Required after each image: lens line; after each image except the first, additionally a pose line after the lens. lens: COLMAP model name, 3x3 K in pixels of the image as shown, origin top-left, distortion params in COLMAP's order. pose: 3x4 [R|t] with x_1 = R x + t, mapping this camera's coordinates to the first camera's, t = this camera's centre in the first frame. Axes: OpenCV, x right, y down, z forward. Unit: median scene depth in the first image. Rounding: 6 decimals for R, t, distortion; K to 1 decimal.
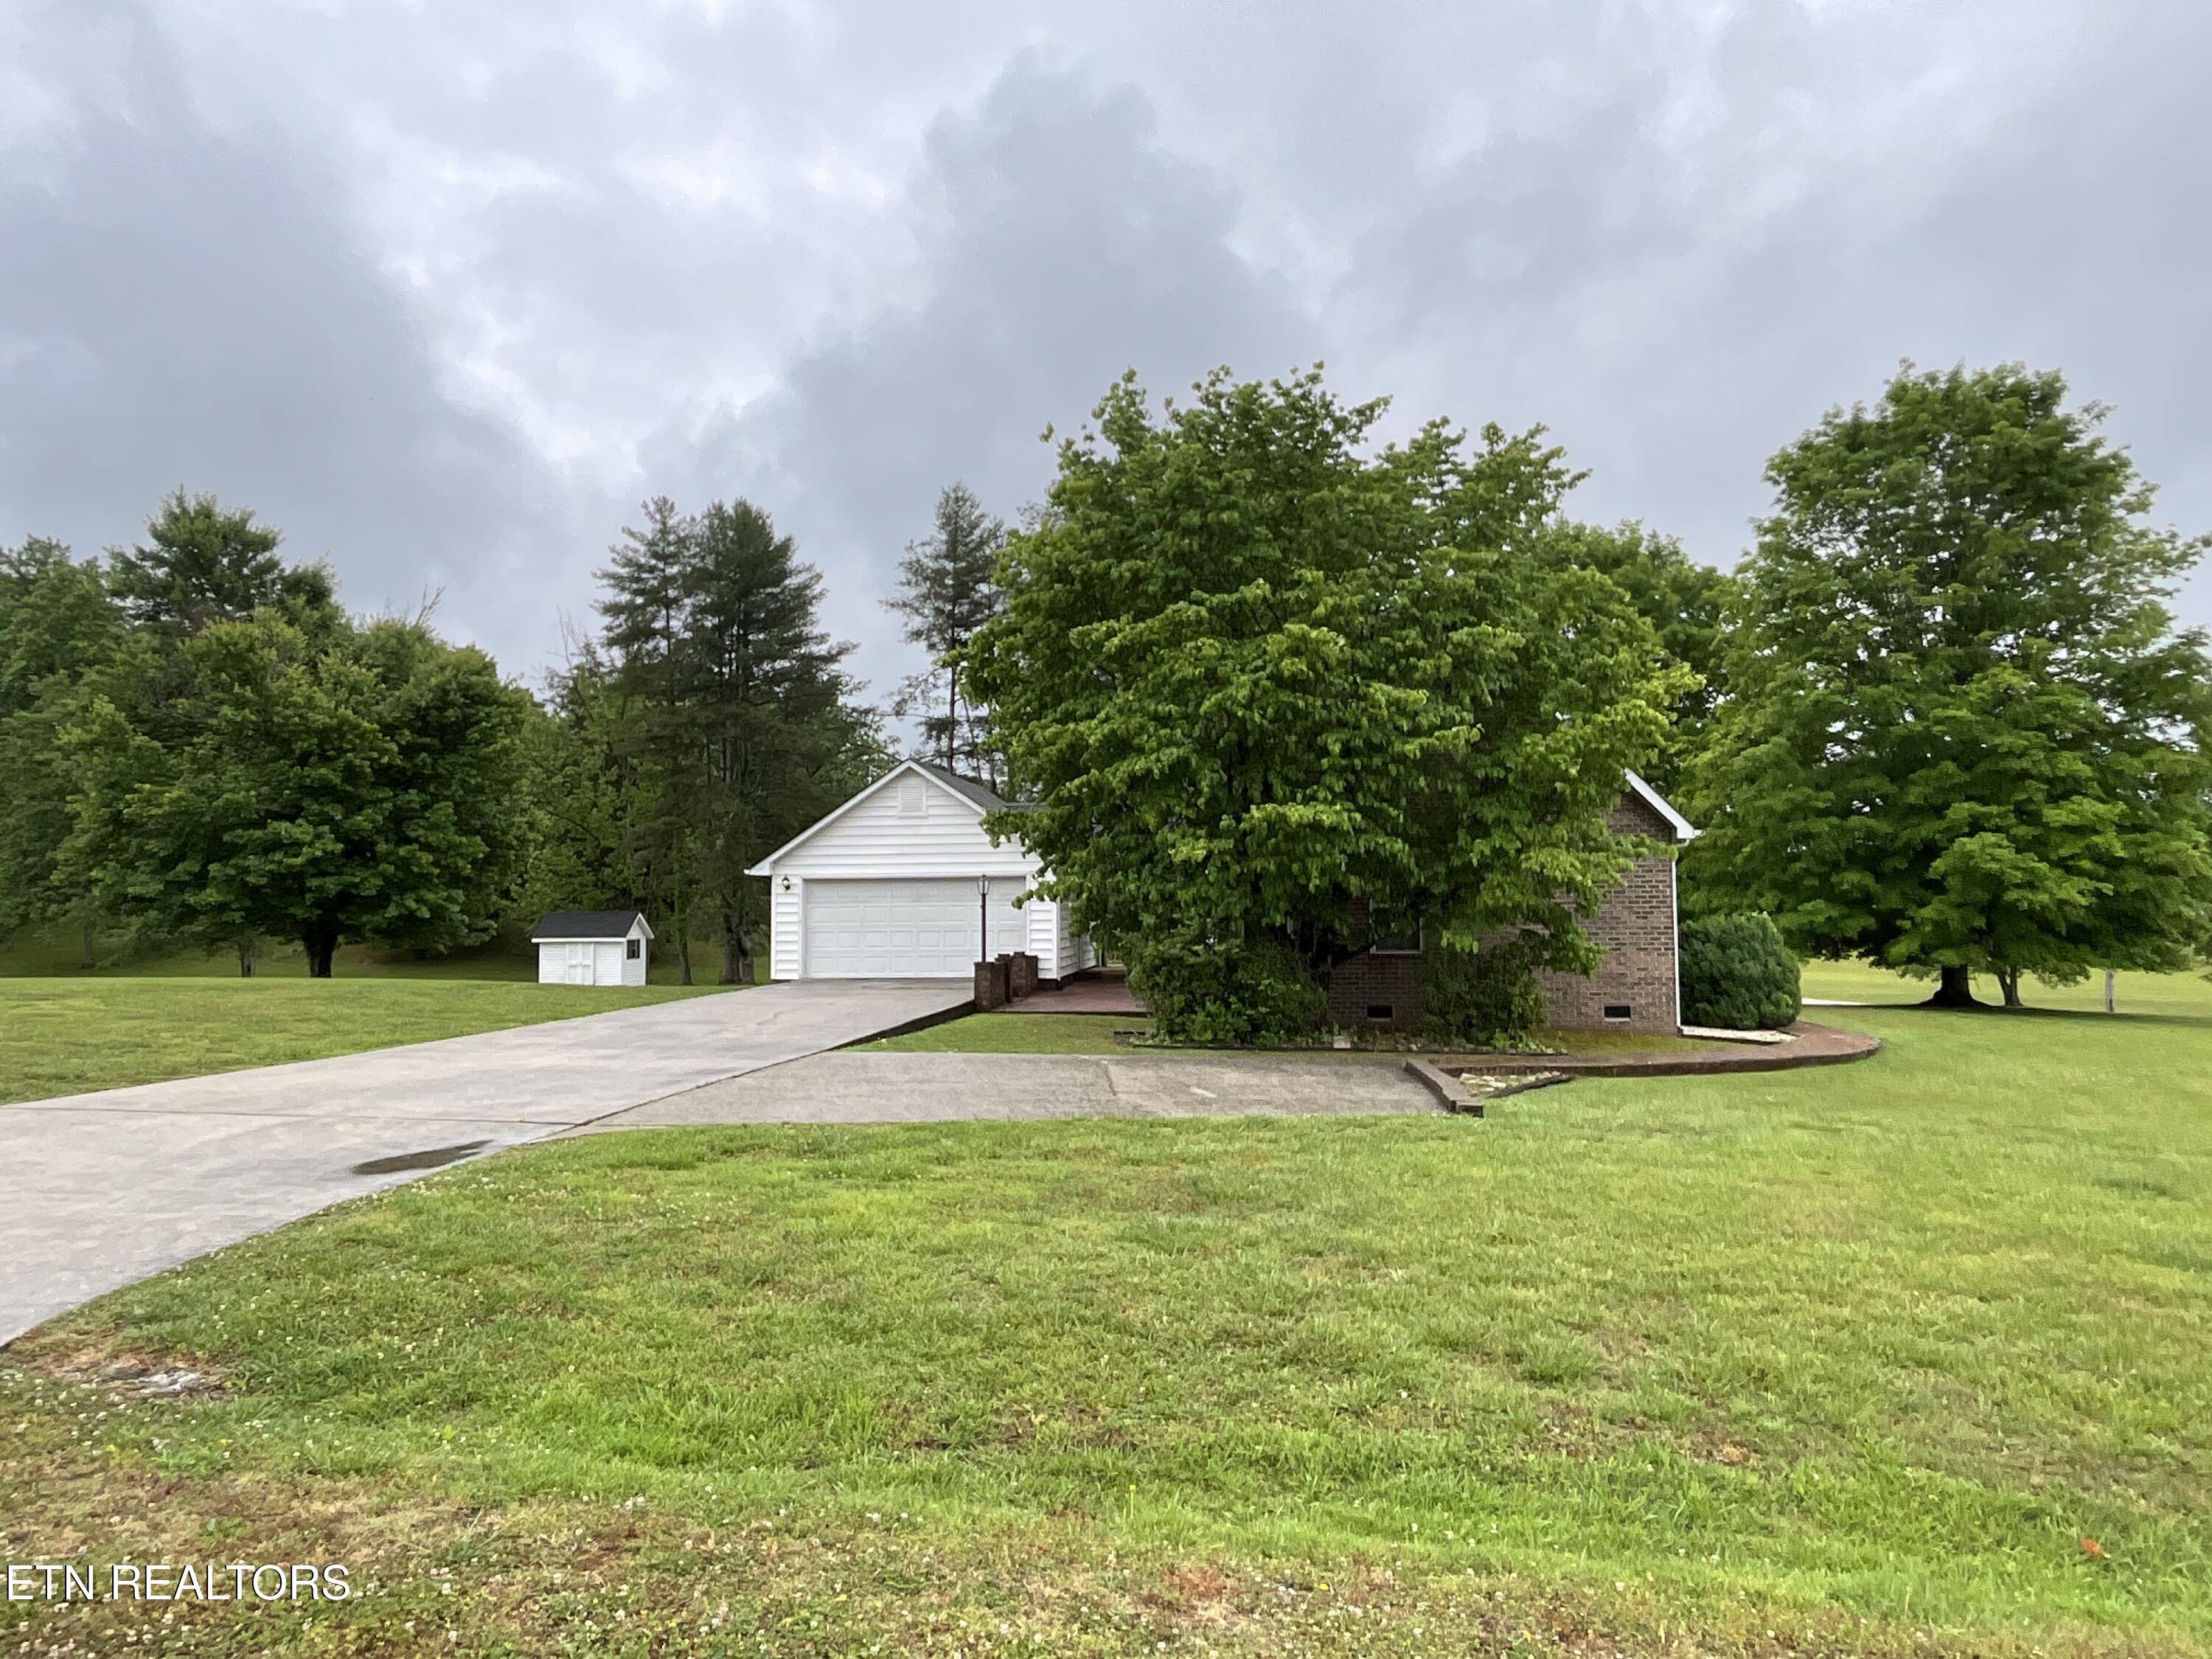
lens RADIAL K [[1288.0, 0, 1106.7], [0, 1288.0, 827.5], [0, 0, 1]] dist [-0.001317, -0.000068]
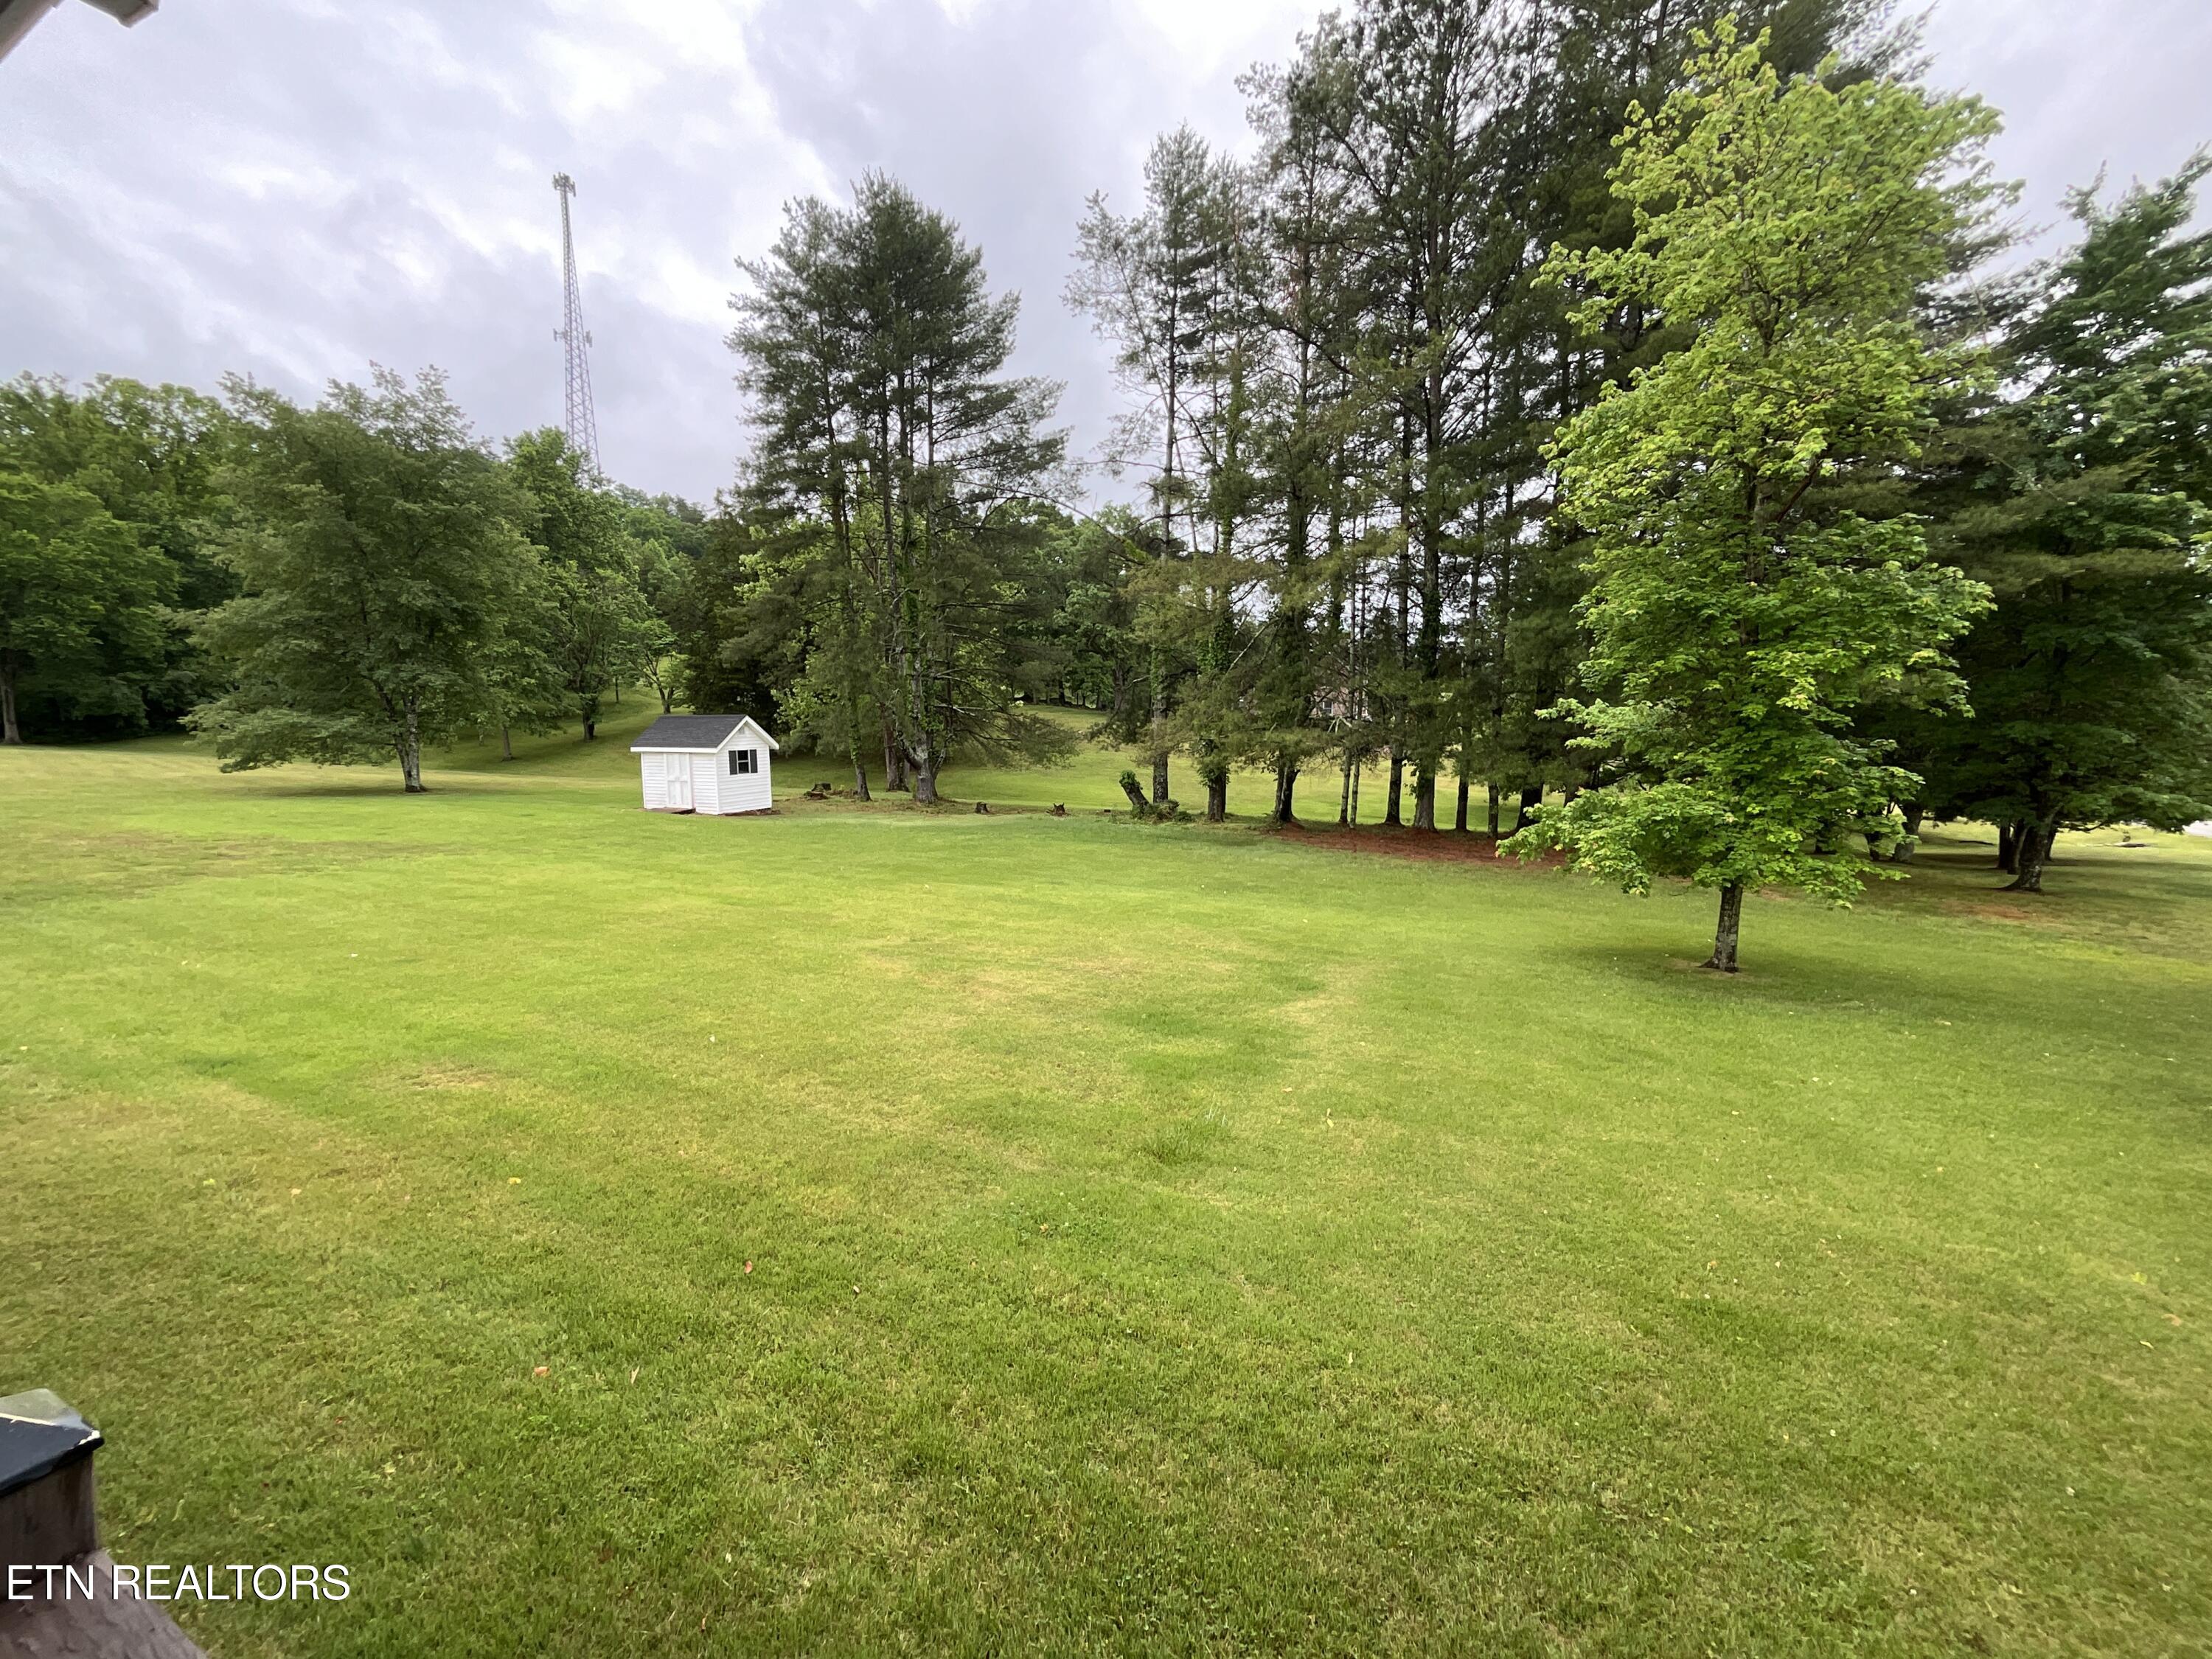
lens RADIAL K [[892.8, 0, 1095.4], [0, 892.8, 831.5], [0, 0, 1]] dist [-0.000895, 0.000198]
pose [[0.937858, 0.053792, -0.342824, 0.032221], [0.010969, 0.982823, 0.184223, 0.030231], [0.346846, -0.176536, 0.921159, 0.456491]]
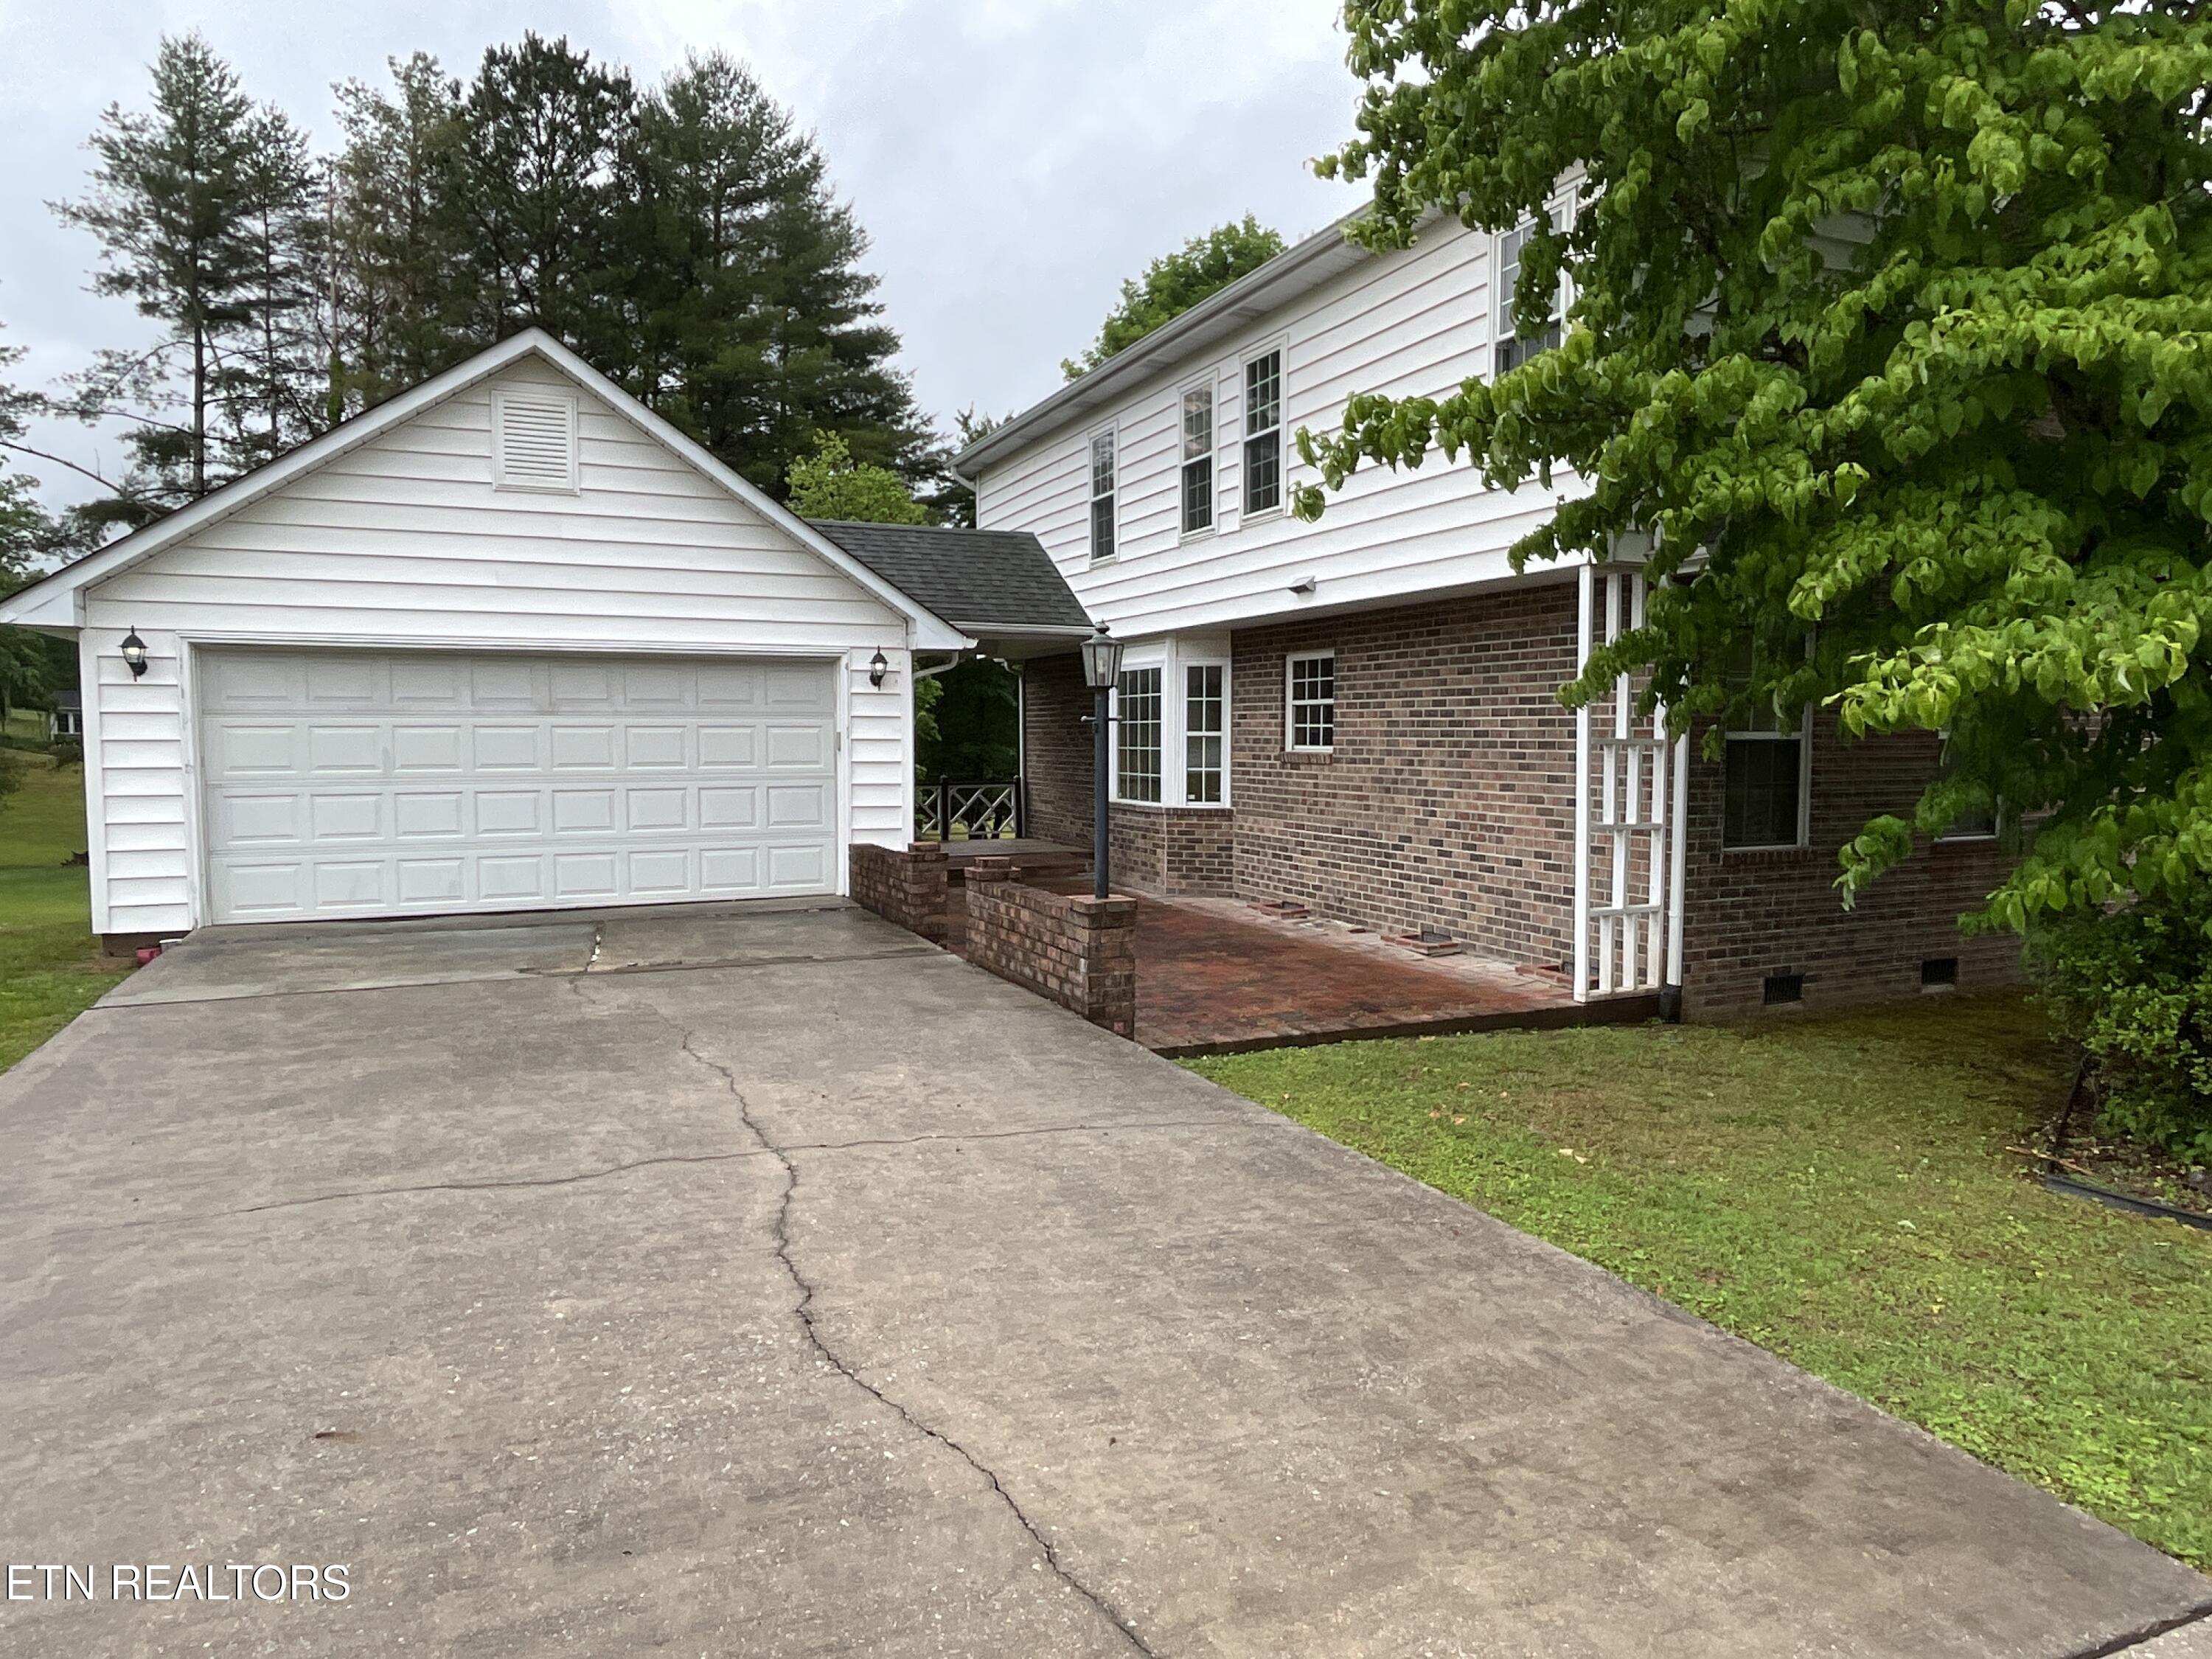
lens RADIAL K [[1322.4, 0, 1100.6], [0, 1322.4, 826.9], [0, 0, 1]] dist [0.001127, 0.000910]
pose [[0.858816, -0.023855, 0.511729, -0.078034], [-0.040621, 0.992599, 0.114444, 0.014240], [-0.510672, -0.119073, 0.851491, 0.211319]]
